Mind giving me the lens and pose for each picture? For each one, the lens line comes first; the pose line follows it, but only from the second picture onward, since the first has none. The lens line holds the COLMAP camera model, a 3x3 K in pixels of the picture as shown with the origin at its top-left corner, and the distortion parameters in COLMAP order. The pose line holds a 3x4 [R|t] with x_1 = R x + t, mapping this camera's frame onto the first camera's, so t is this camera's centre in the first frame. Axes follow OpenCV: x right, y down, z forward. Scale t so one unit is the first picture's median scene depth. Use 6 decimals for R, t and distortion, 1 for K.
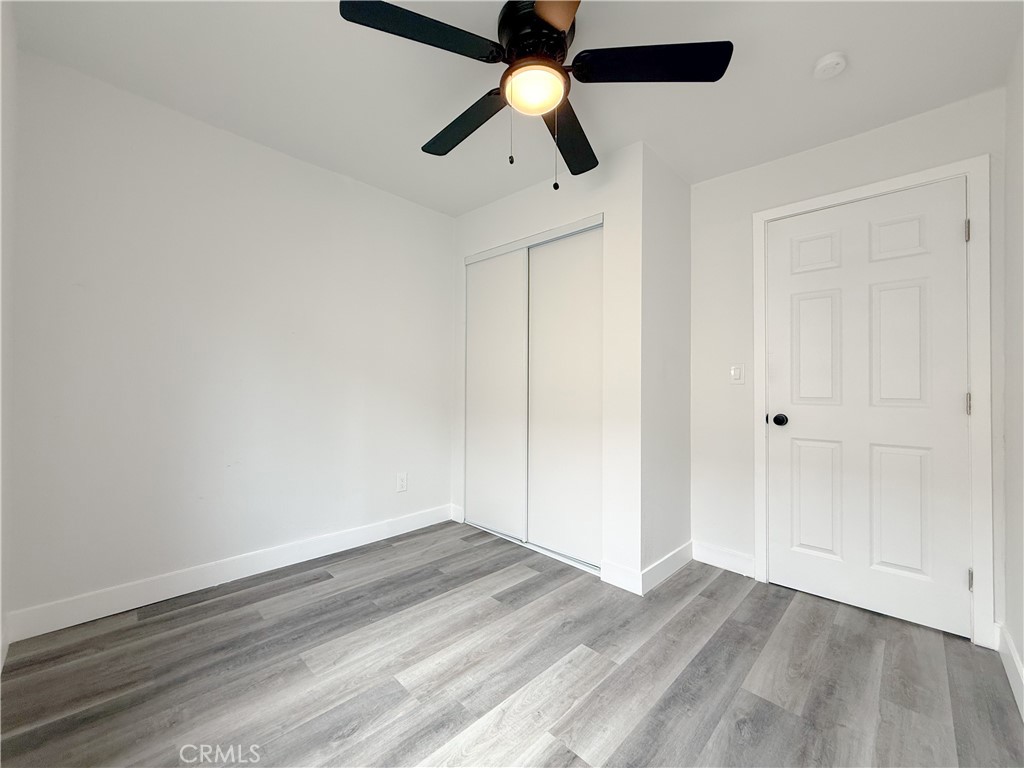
lens RADIAL K [[409.1, 0, 510.1], [0, 409.1, 384.6], [0, 0, 1]] dist [-0.000092, 0.000281]
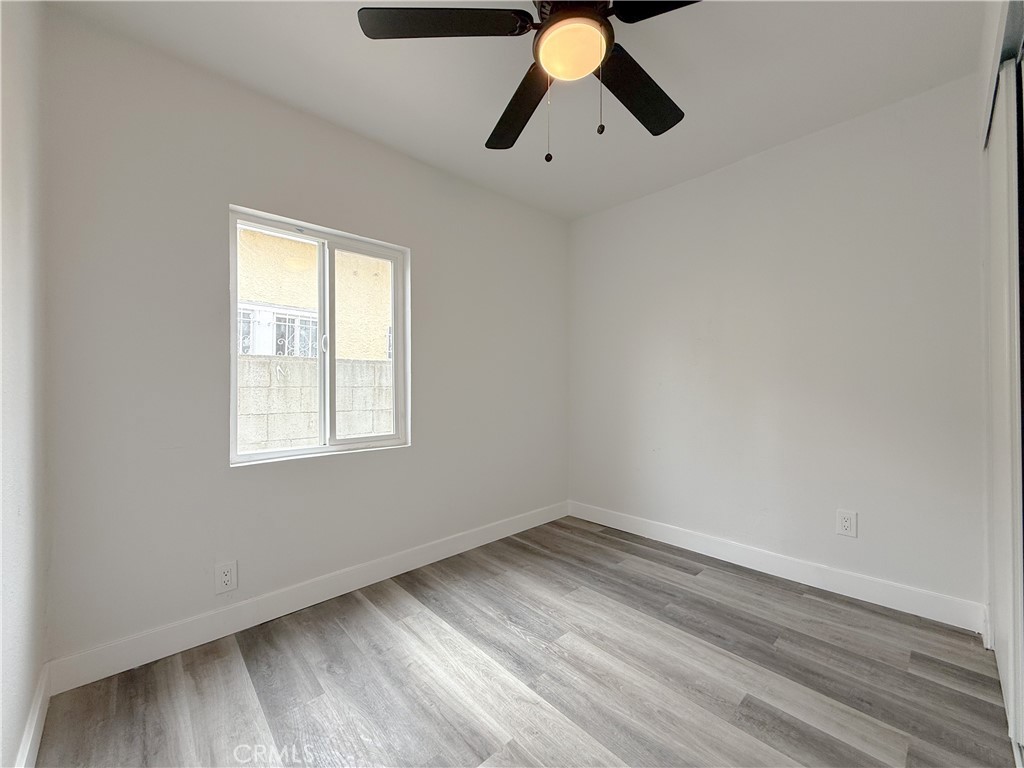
lens RADIAL K [[409.1, 0, 510.1], [0, 409.1, 384.6], [0, 0, 1]] dist [-0.000092, 0.000281]
pose [[-0.055701, -0.017282, -0.998298, 0.696898], [0.013125, 0.999751, -0.018039, 0.008689], [0.998361, -0.014107, -0.055460, 0.676982]]
